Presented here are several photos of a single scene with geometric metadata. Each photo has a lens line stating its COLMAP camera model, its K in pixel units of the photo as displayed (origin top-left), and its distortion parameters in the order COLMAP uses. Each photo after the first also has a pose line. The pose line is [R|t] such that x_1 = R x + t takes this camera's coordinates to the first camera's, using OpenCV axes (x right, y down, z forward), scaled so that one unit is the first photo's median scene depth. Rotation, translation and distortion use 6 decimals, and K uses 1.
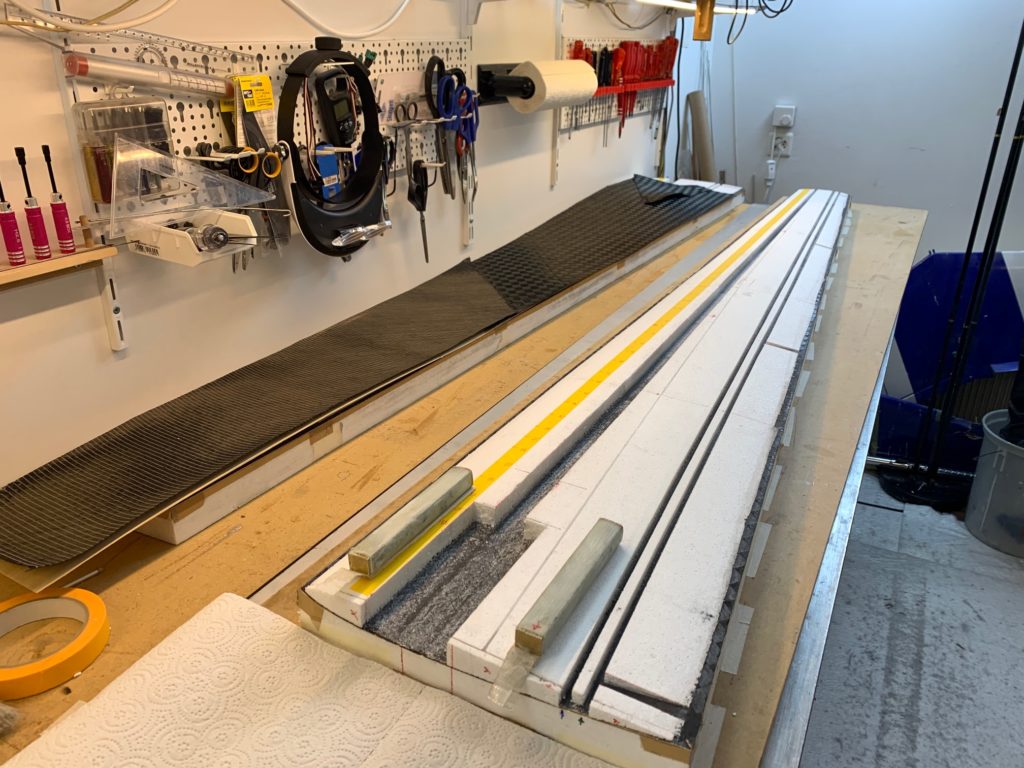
lens RADIAL K [[794.2, 0, 514.3], [0, 794.2, 374.7], [0, 0, 1]] dist [0.009009, 0.005132]
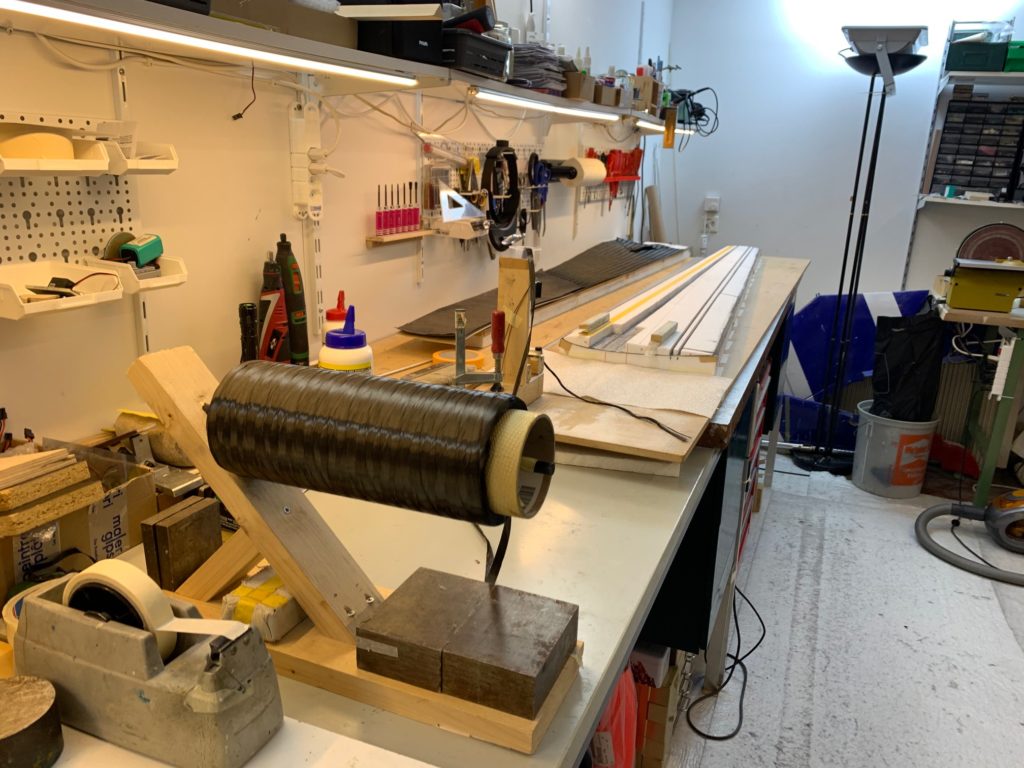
lens RADIAL K [[794.2, 0, 509.4], [0, 794.2, 392.6], [0, 0, 1]] dist [0.009009, 0.005132]
pose [[0.996495, -0.012892, 0.082659, -0.194566], [0.022087, 0.993540, -0.111308, 0.217008], [-0.080690, 0.112744, 0.990342, -0.460379]]
